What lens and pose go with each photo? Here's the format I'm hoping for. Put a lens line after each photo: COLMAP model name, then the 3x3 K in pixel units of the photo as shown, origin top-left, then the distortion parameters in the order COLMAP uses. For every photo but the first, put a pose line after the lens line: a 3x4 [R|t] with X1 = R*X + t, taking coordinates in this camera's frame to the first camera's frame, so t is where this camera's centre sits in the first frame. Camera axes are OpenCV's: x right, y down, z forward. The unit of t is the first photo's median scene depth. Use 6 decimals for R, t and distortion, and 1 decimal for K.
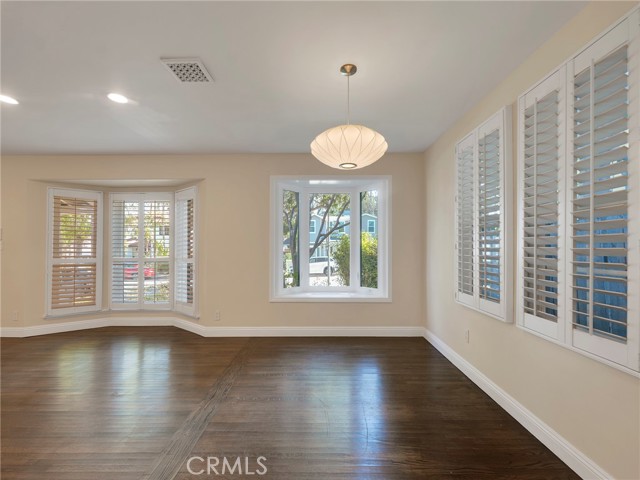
lens RADIAL K [[265.8, 0, 317.7], [0, 265.8, 247.2], [0, 0, 1]] dist [-0.000440, -0.000217]
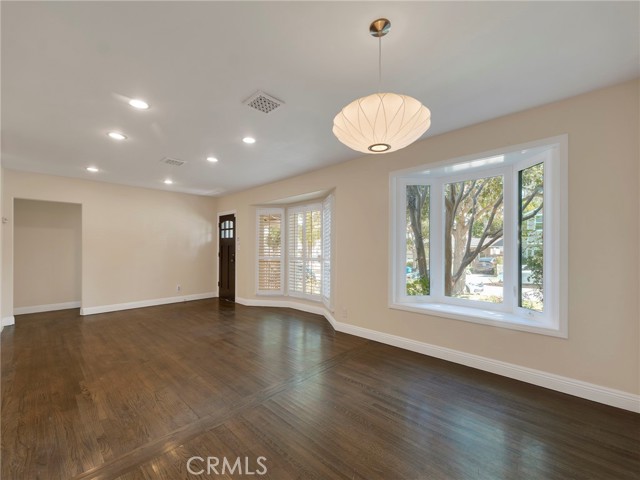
lens RADIAL K [[265.8, 0, 317.7], [0, 265.8, 247.2], [0, 0, 1]] dist [-0.000440, -0.000217]
pose [[0.725326, -0.001289, -0.688405, 0.269791], [-0.002614, 0.999986, -0.004626, -0.001362], [0.688401, 0.005155, 0.725312, 0.141474]]
